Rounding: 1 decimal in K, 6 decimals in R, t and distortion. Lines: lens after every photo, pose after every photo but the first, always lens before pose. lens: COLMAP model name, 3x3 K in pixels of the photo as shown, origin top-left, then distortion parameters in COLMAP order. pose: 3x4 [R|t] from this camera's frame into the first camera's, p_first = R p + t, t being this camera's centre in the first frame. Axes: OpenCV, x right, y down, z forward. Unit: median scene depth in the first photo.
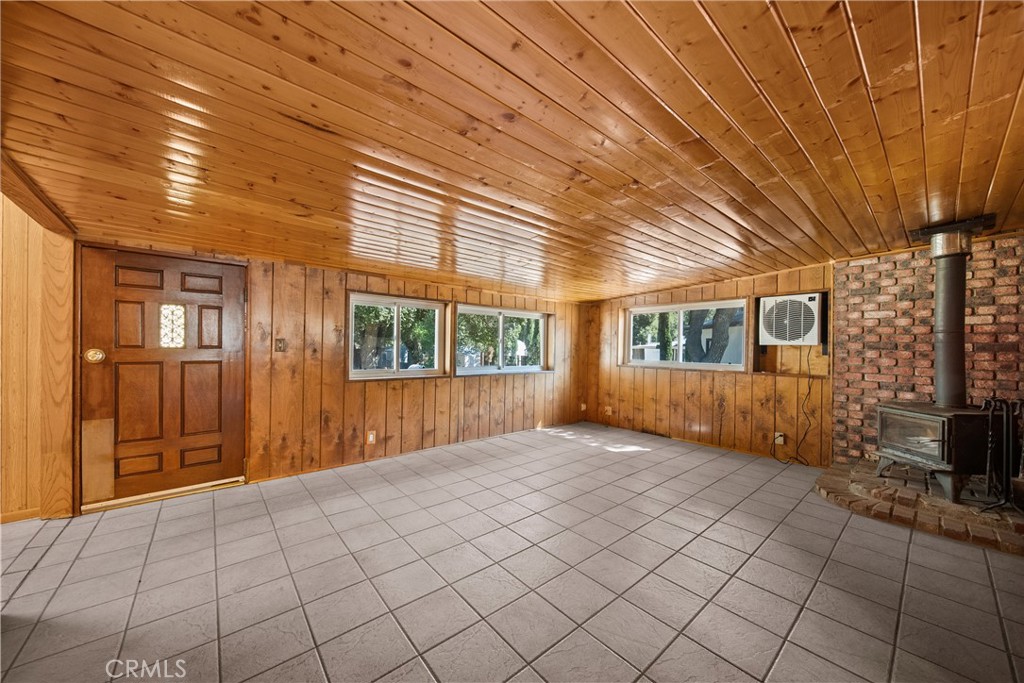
lens RADIAL K [[362.6, 0, 516.8], [0, 362.6, 348.6], [0, 0, 1]] dist [0.000629, -0.000156]
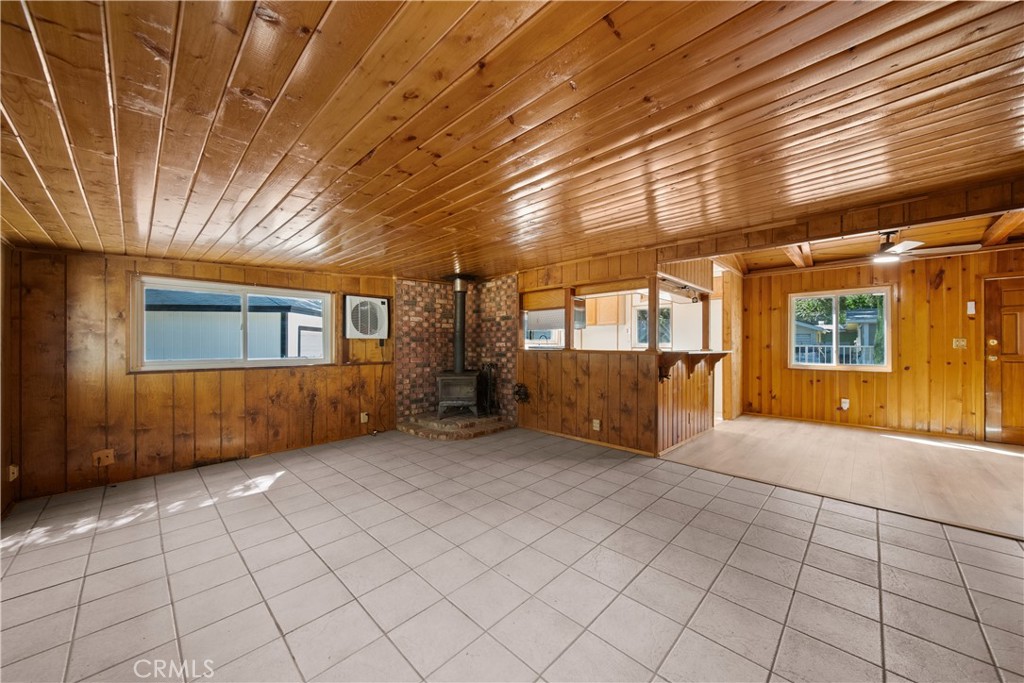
lens RADIAL K [[362.6, 0, 516.8], [0, 362.6, 348.6], [0, 0, 1]] dist [0.000629, -0.000156]
pose [[-0.097392, -0.026436, 0.994895, -0.486064], [0.003939, 0.999629, 0.026948, -0.006900], [-0.995238, 0.006544, -0.097252, 0.608435]]
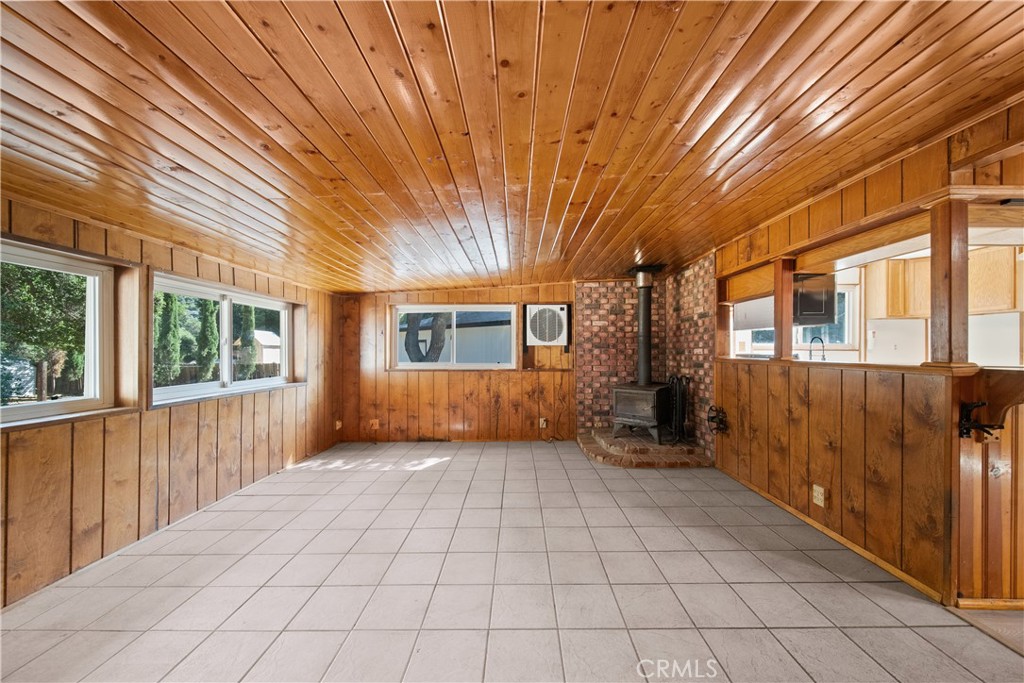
lens RADIAL K [[363.8, 0, 515.9], [0, 363.8, 351.0], [0, 0, 1]] dist [-0.000261, -0.000166]
pose [[0.655380, -0.016563, 0.755117, -0.238517], [0.014737, 0.999850, 0.009140, -0.003696], [-0.755155, 0.005138, 0.655526, 0.269498]]
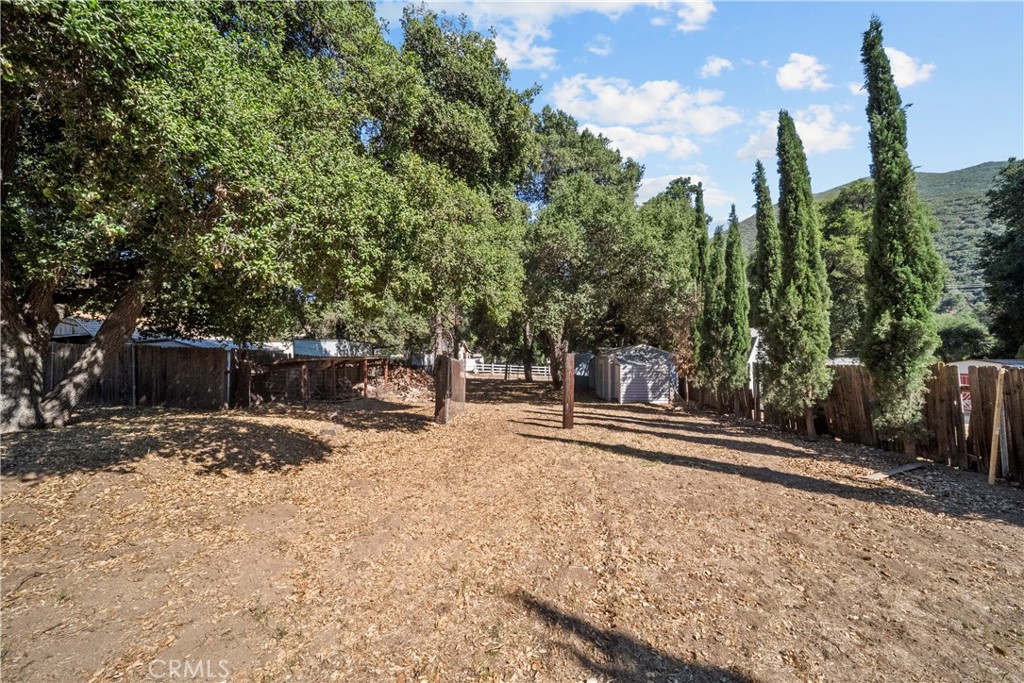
lens RADIAL K [[359.4, 0, 515.5], [0, 359.4, 348.0], [0, 0, 1]] dist [0.001260, 0.000053]
pose [[0.682837, -0.045549, -0.729150, 0.760855], [0.015620, 0.998737, -0.047762, 0.128597], [0.730404, 0.021224, 0.682685, 4.716826]]
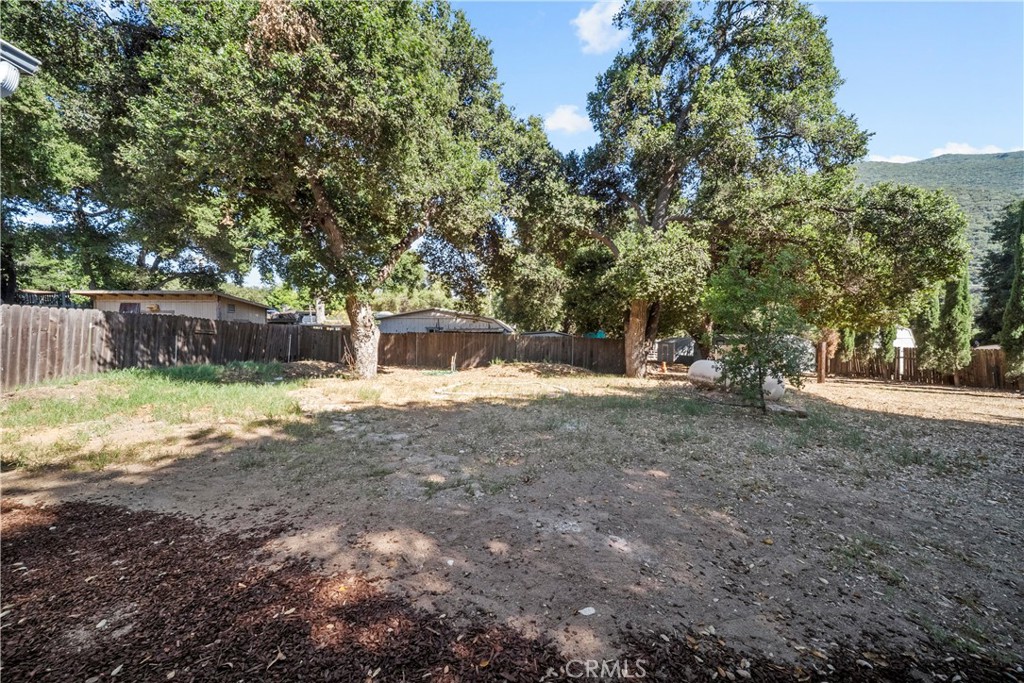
lens RADIAL K [[362.6, 0, 516.8], [0, 362.6, 348.6], [0, 0, 1]] dist [0.000629, -0.000156]
pose [[0.731507, 0.001028, -0.681833, -0.346666], [0.010853, 0.999855, 0.013151, 0.050672], [0.681748, -0.017020, 0.731389, 1.259502]]
